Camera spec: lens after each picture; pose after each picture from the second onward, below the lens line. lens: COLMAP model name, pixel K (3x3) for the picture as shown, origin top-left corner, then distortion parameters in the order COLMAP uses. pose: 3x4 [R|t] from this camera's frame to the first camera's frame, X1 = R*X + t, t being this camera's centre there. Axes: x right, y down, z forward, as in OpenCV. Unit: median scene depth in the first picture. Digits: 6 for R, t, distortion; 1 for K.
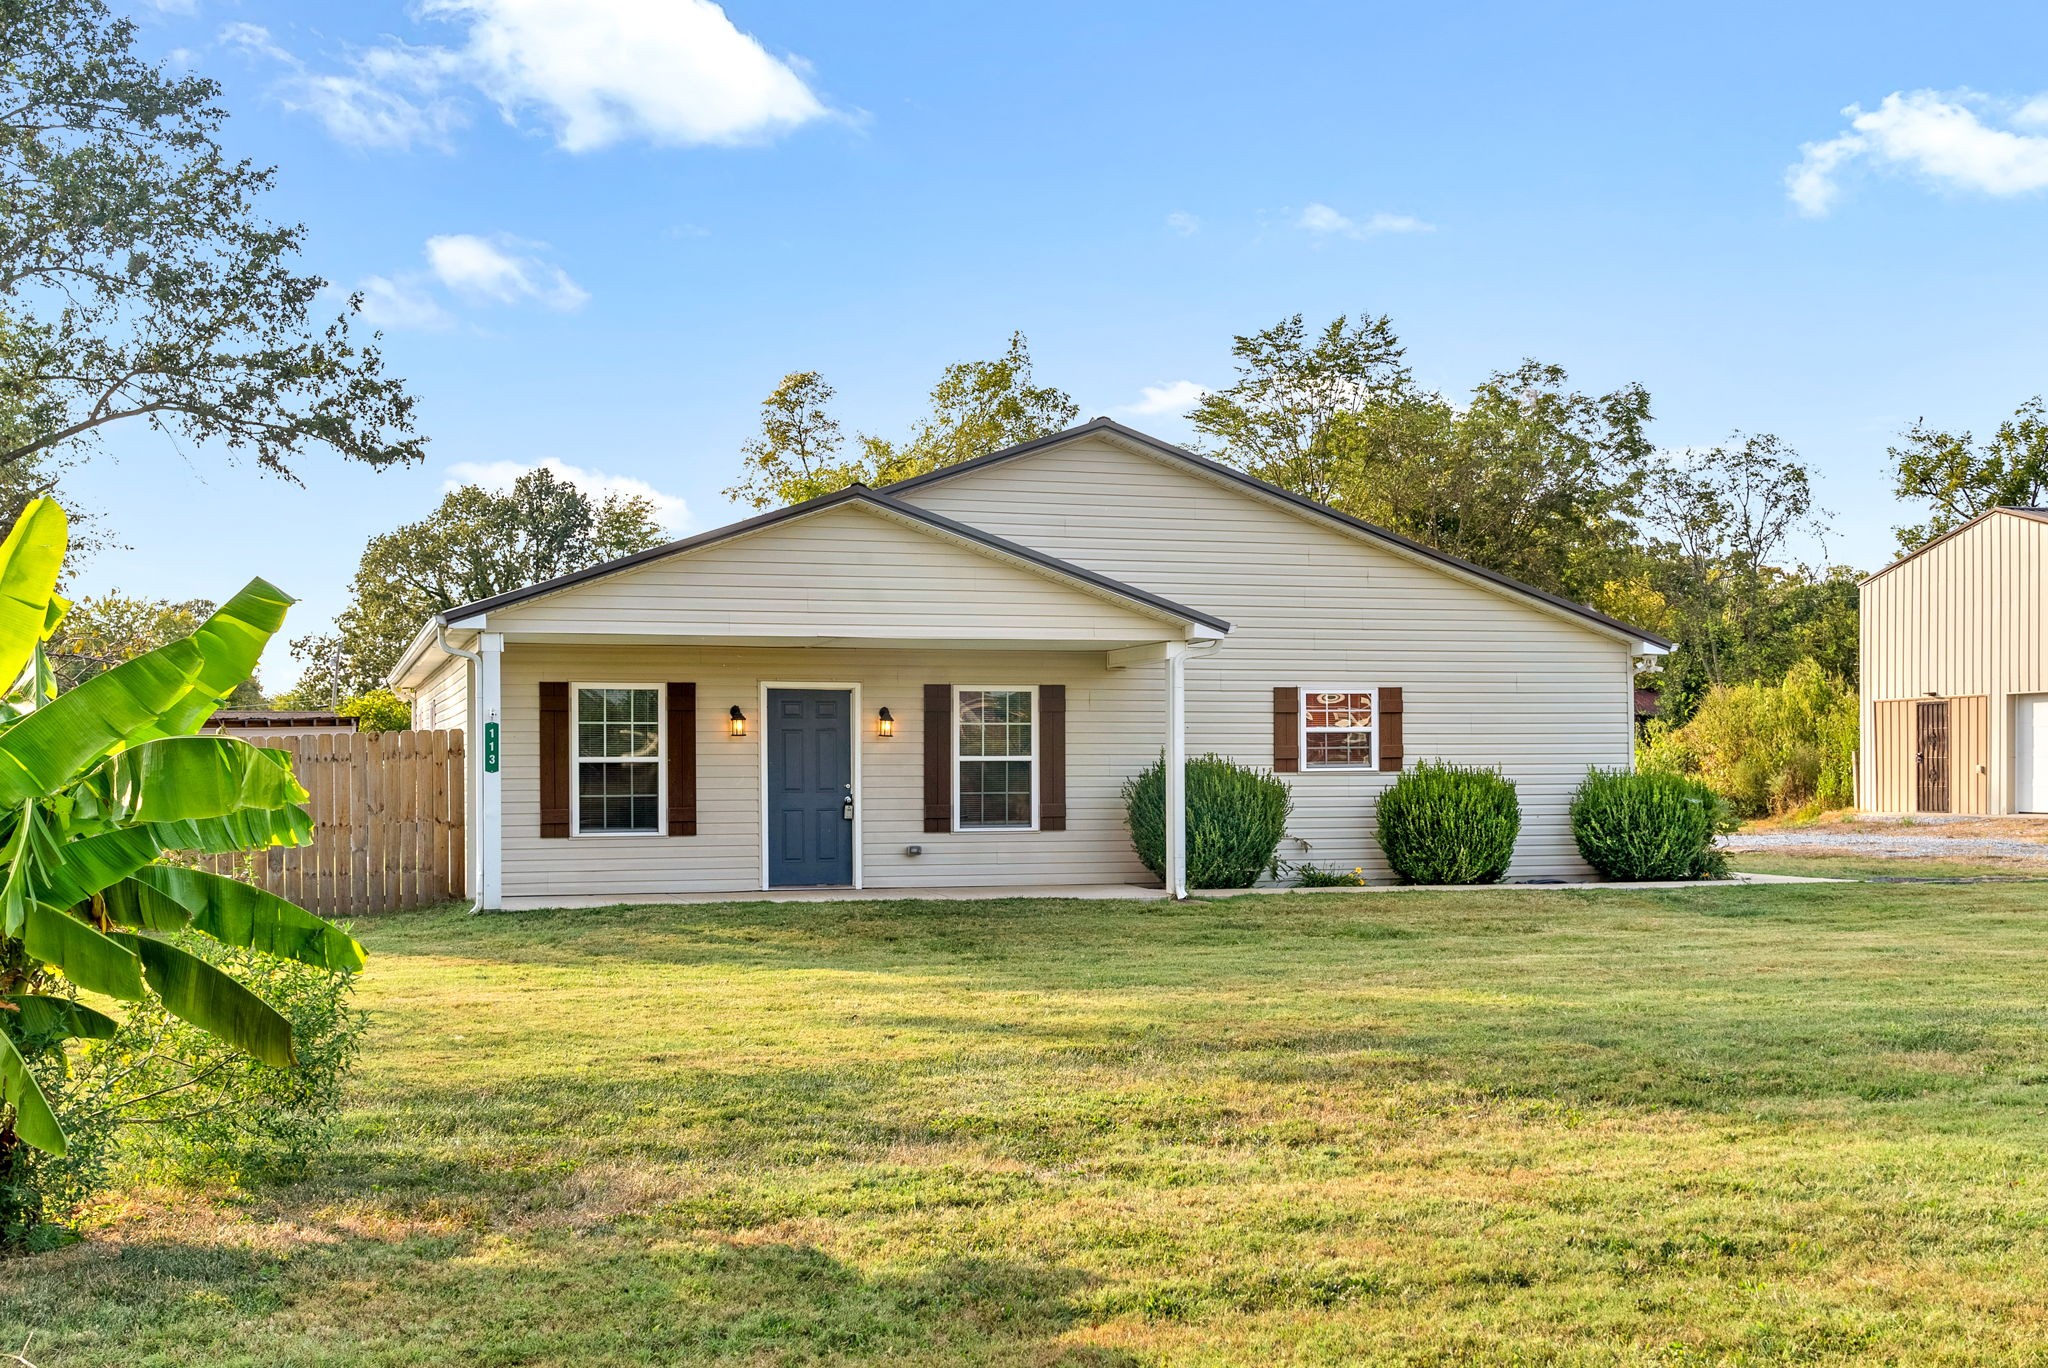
lens RADIAL K [[2276.0, 0, 1024.0], [0, 2276.0, 684.0], [0, 0, 1]] dist [0.063343, 0.002670]
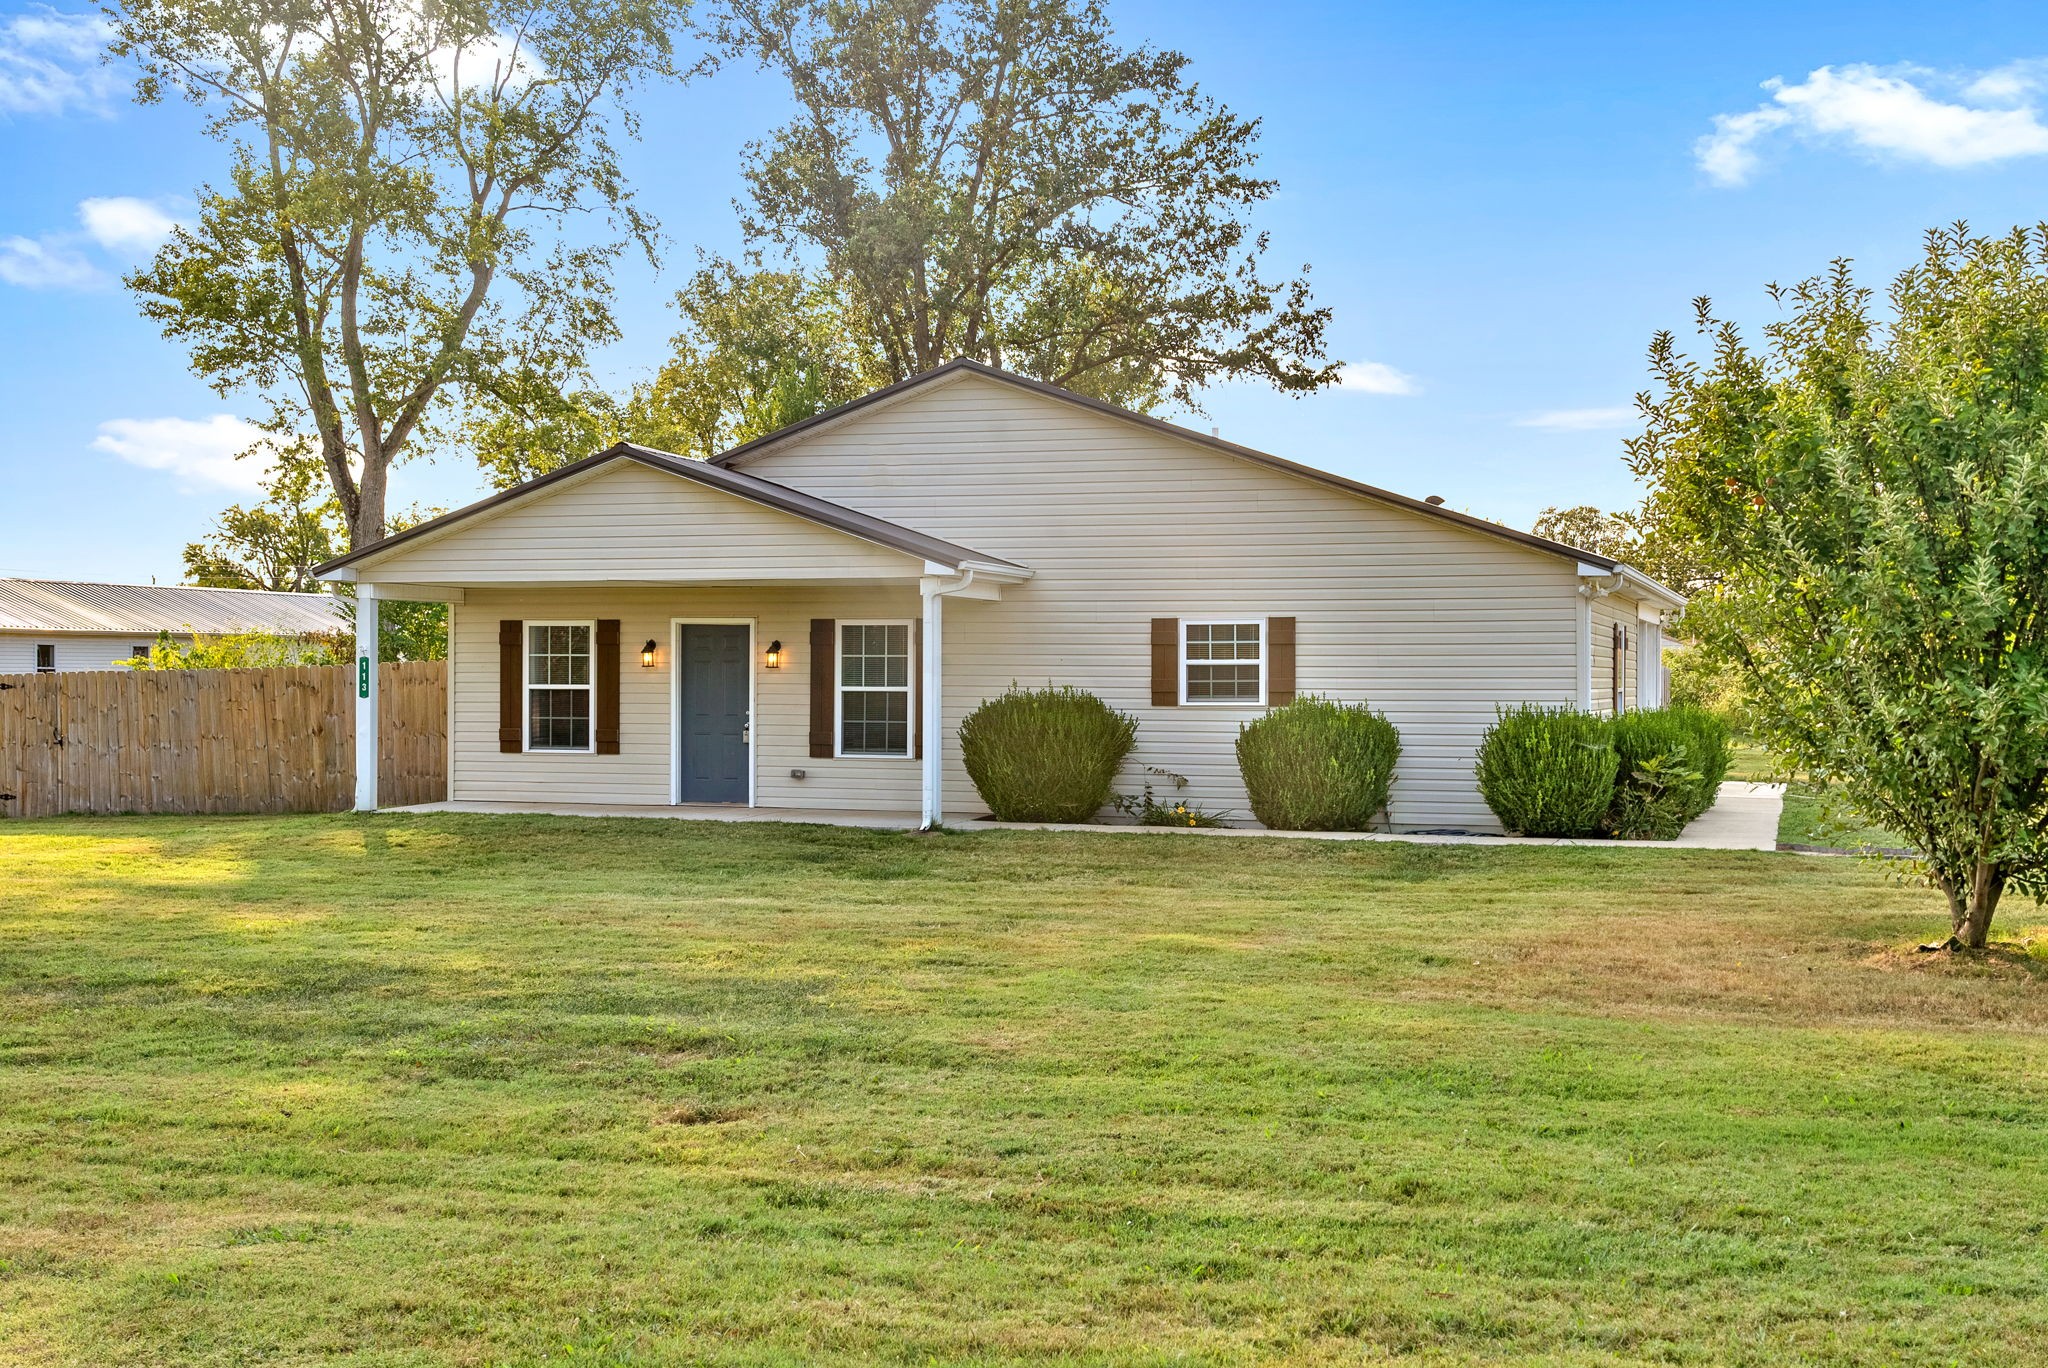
lens RADIAL K [[2276.0, 0, 1024.0], [0, 2276.0, 684.0], [0, 0, 1]] dist [0.063343, 0.002670]
pose [[0.811162, 0.011089, -0.584716, 0.647854], [0.014105, 0.999158, 0.038517, -0.009024], [0.584651, -0.039491, 0.810323, 0.186231]]
